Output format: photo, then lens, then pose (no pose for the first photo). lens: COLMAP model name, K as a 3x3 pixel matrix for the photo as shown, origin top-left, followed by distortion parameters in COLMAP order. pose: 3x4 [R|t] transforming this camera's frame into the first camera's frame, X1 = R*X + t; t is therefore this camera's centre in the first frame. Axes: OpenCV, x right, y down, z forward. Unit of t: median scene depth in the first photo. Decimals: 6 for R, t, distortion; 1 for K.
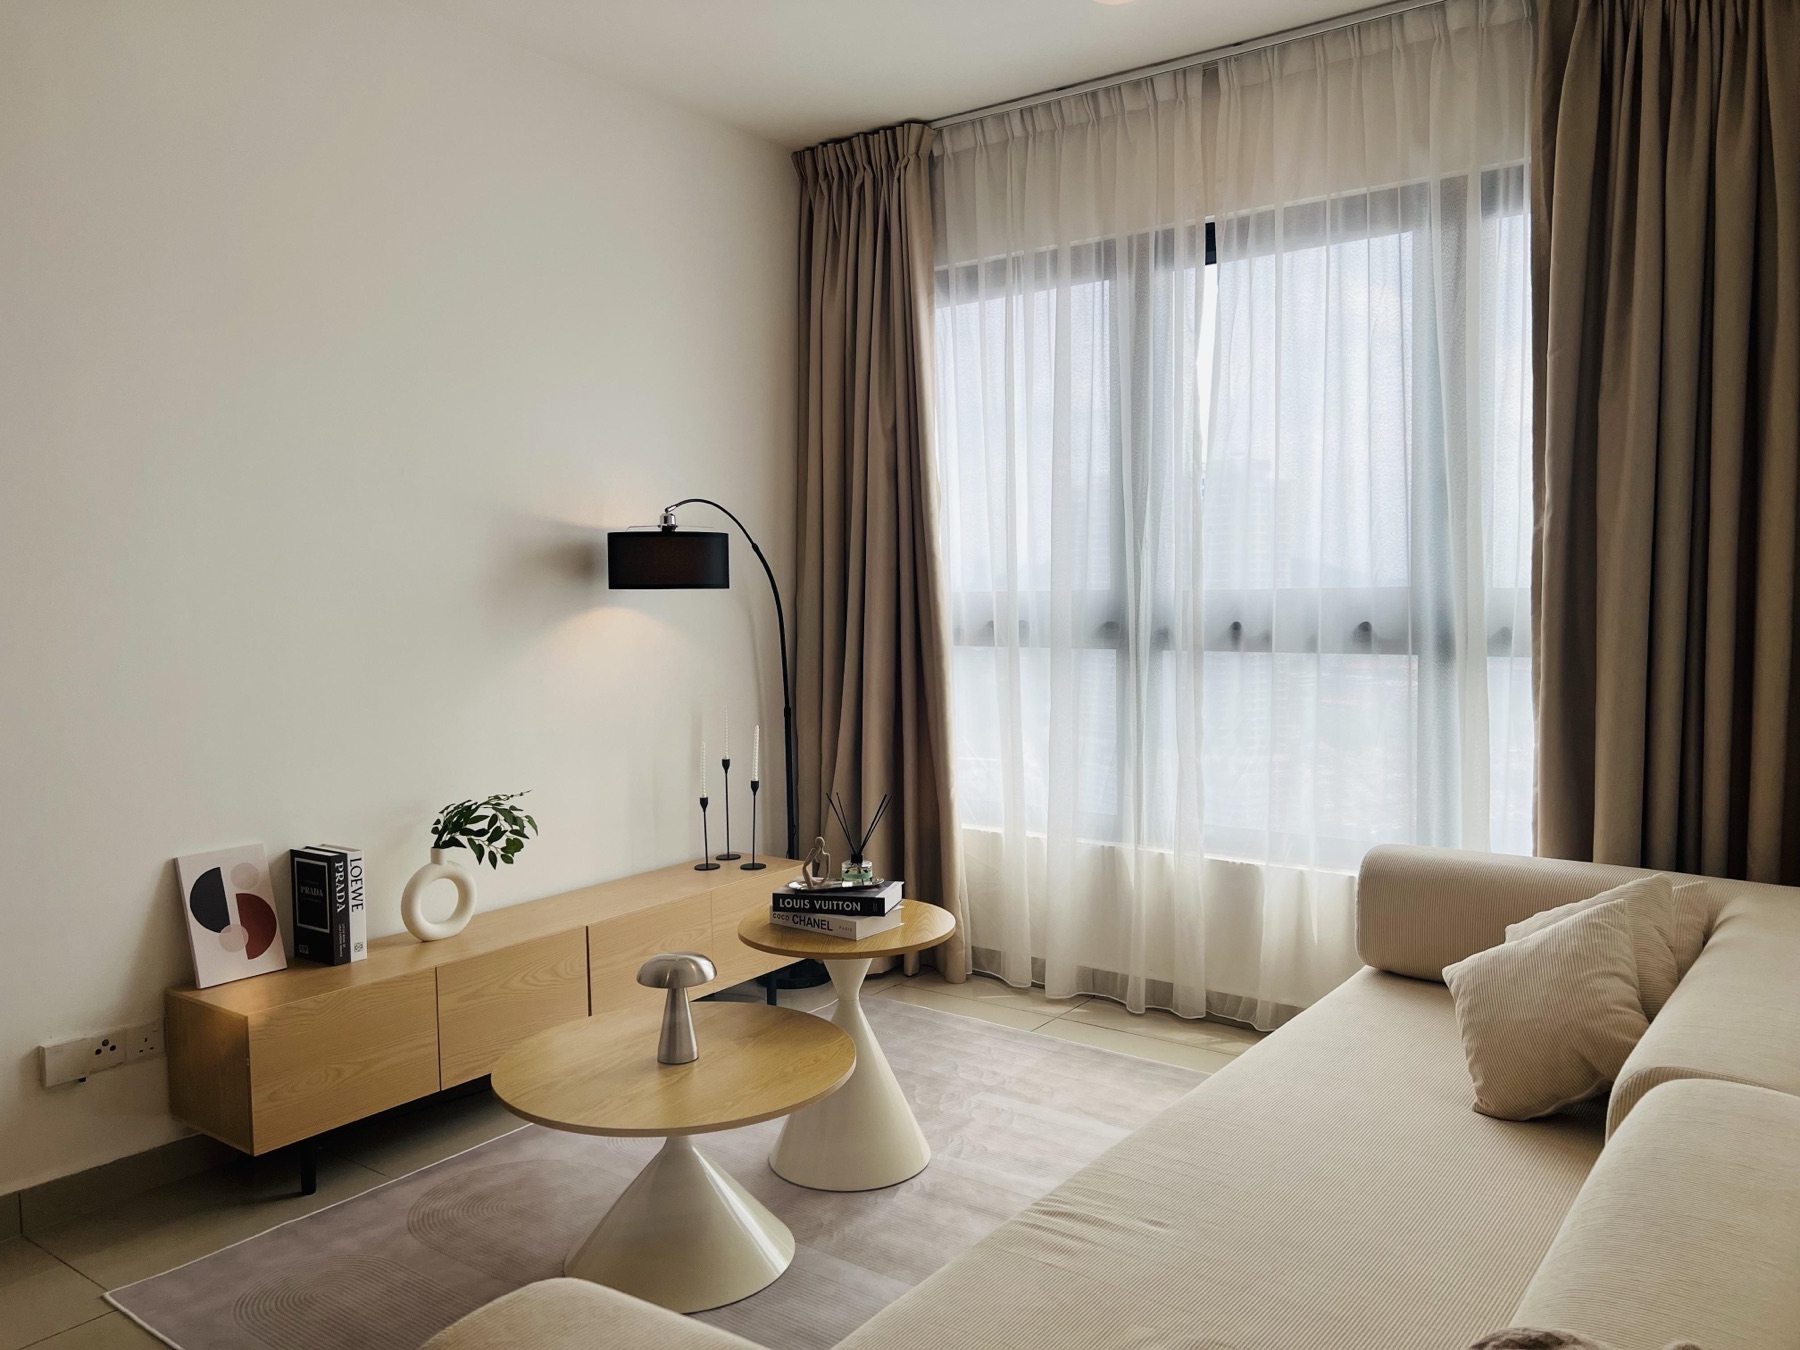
lens RADIAL K [[1352.7, 0, 900.0], [0, 1352.7, 675.0], [0, 0, 1]] dist [0.065105, -0.089510]
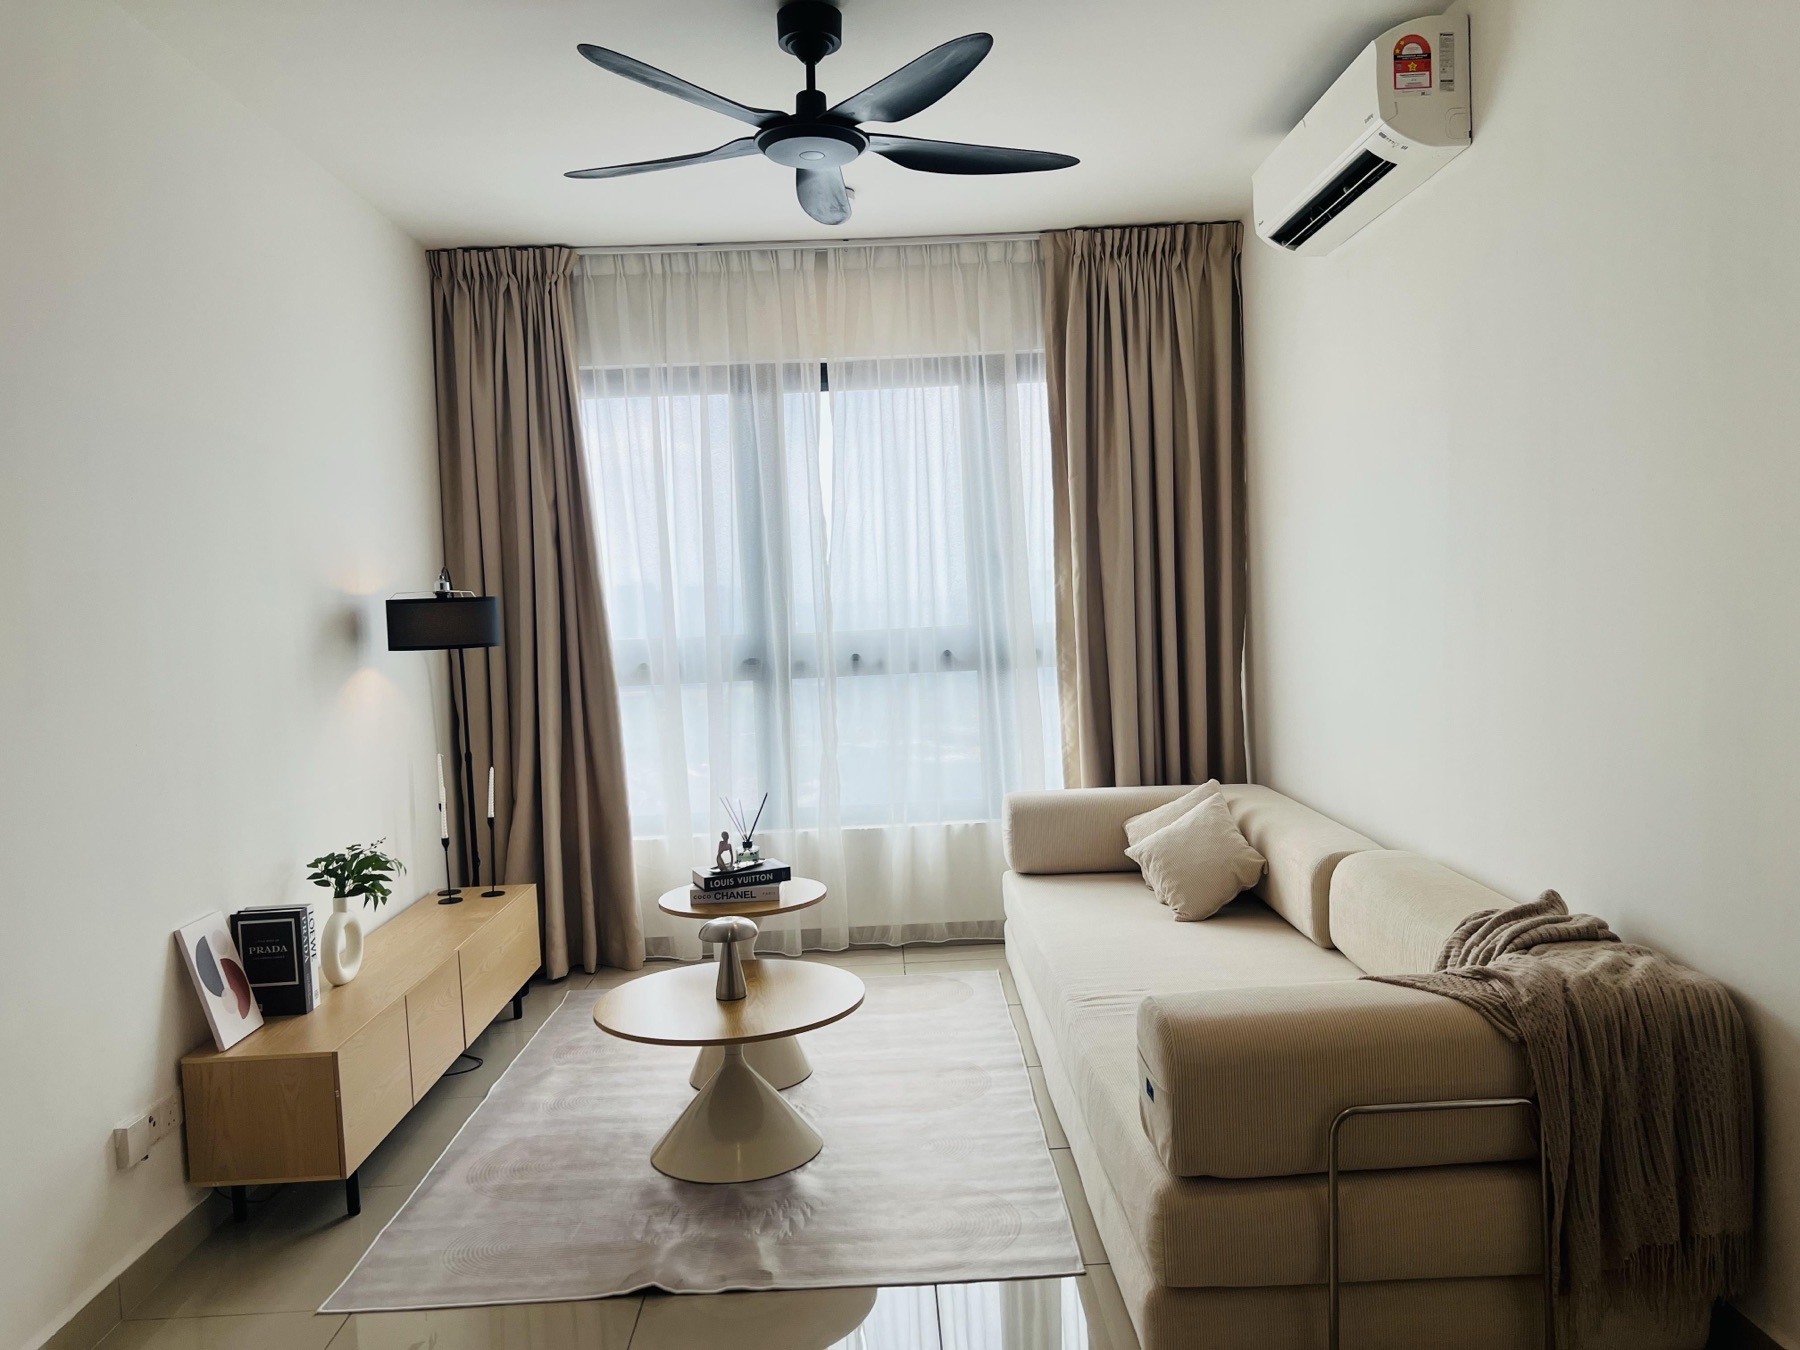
lens RADIAL K [[1352.7, 0, 900.0], [0, 1352.7, 675.0], [0, 0, 1]] dist [0.065105, -0.089510]
pose [[0.795896, -0.058241, 0.602626, -0.594402], [0.074114, 0.997249, -0.001504, -0.013081], [-0.600880, 0.045859, 0.798023, -0.125775]]
